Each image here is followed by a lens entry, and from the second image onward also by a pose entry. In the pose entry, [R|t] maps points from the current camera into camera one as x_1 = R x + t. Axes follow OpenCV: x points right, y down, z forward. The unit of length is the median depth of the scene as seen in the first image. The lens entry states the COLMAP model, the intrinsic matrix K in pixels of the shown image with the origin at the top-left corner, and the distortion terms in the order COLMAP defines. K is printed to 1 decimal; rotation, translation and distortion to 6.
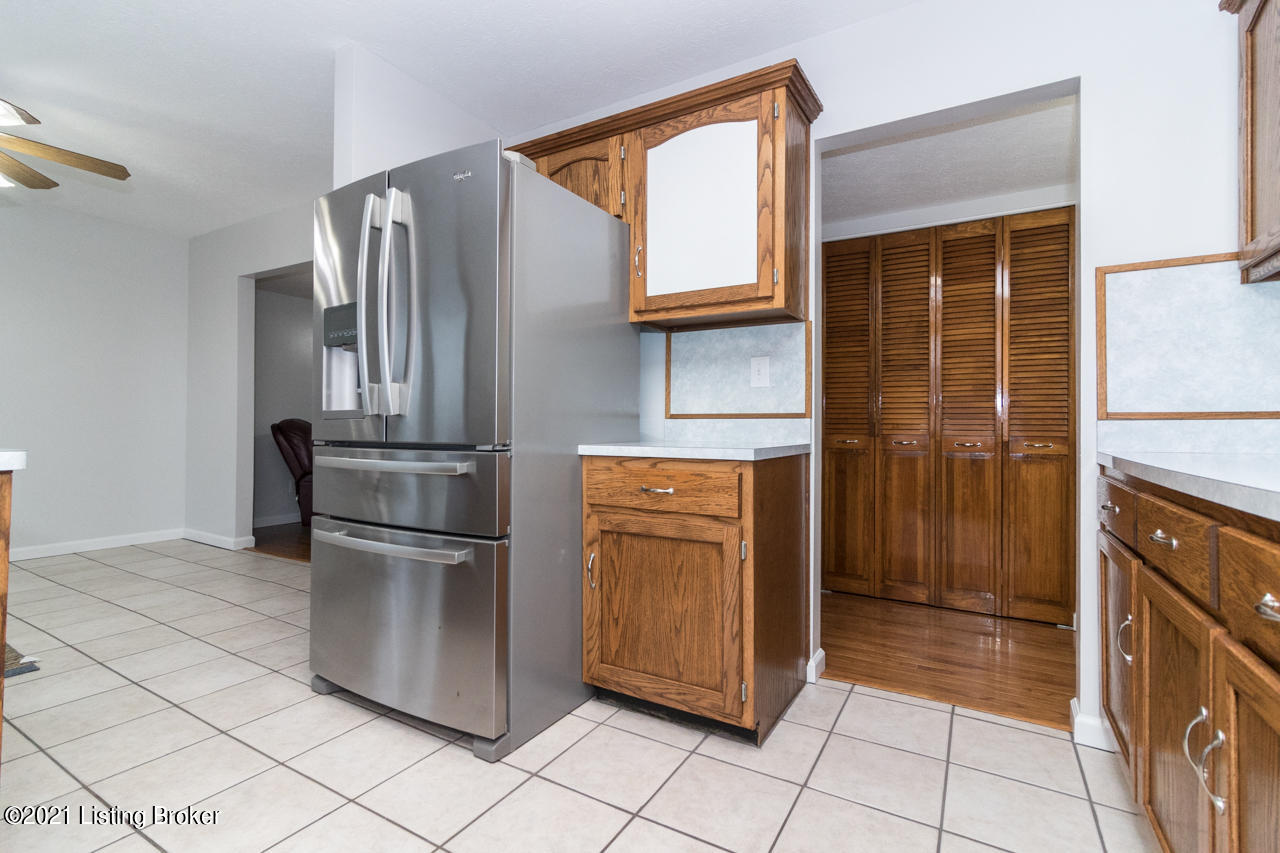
lens RADIAL K [[584.9, 0, 640.0], [0, 584.9, 426.5], [0, 0, 1]] dist [0.003246, 0.000201]
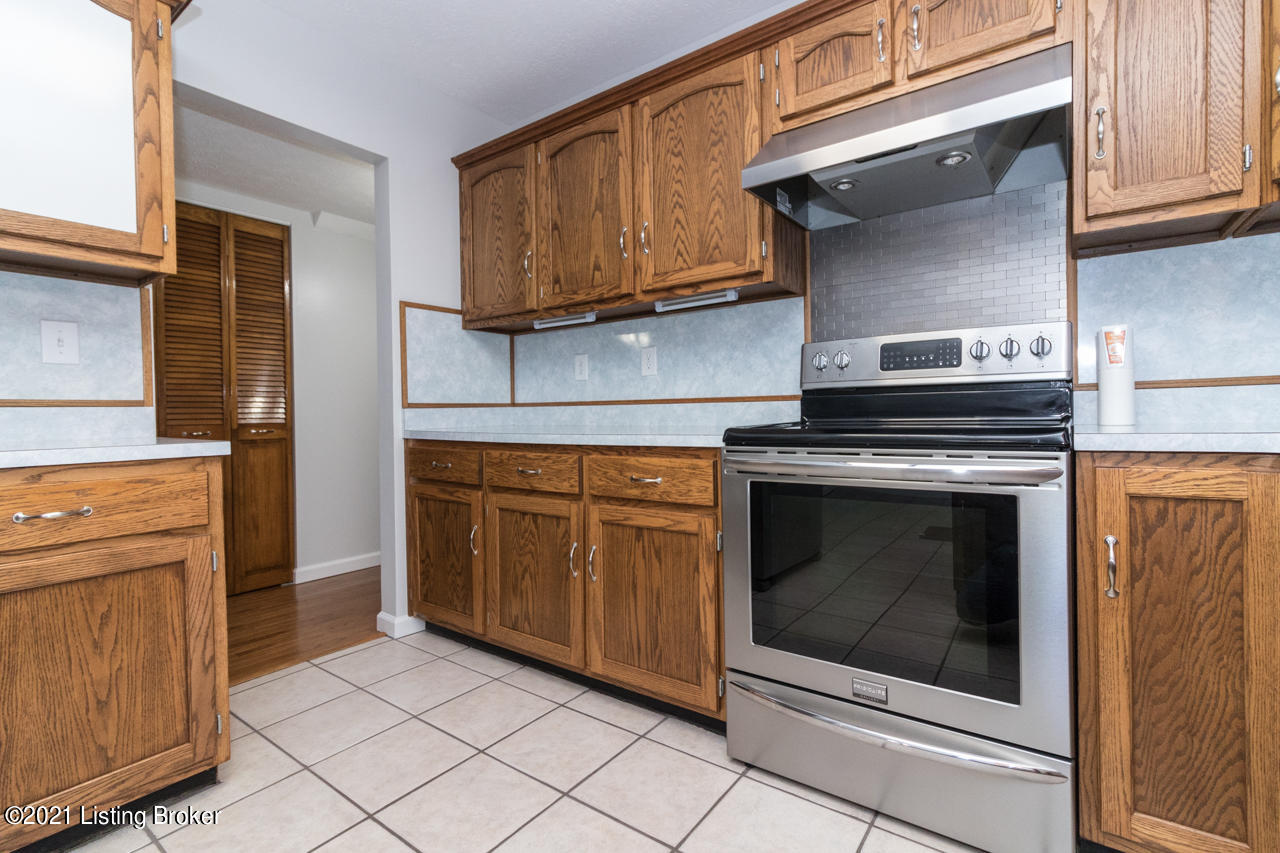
lens RADIAL K [[584.9, 0, 640.0], [0, 584.9, 426.5], [0, 0, 1]] dist [0.003246, 0.000201]
pose [[0.104780, -0.032300, 0.993971, -0.541775], [0.013933, 0.999422, 0.031008, -0.002363], [-0.994398, 0.010600, 0.105170, 0.257358]]
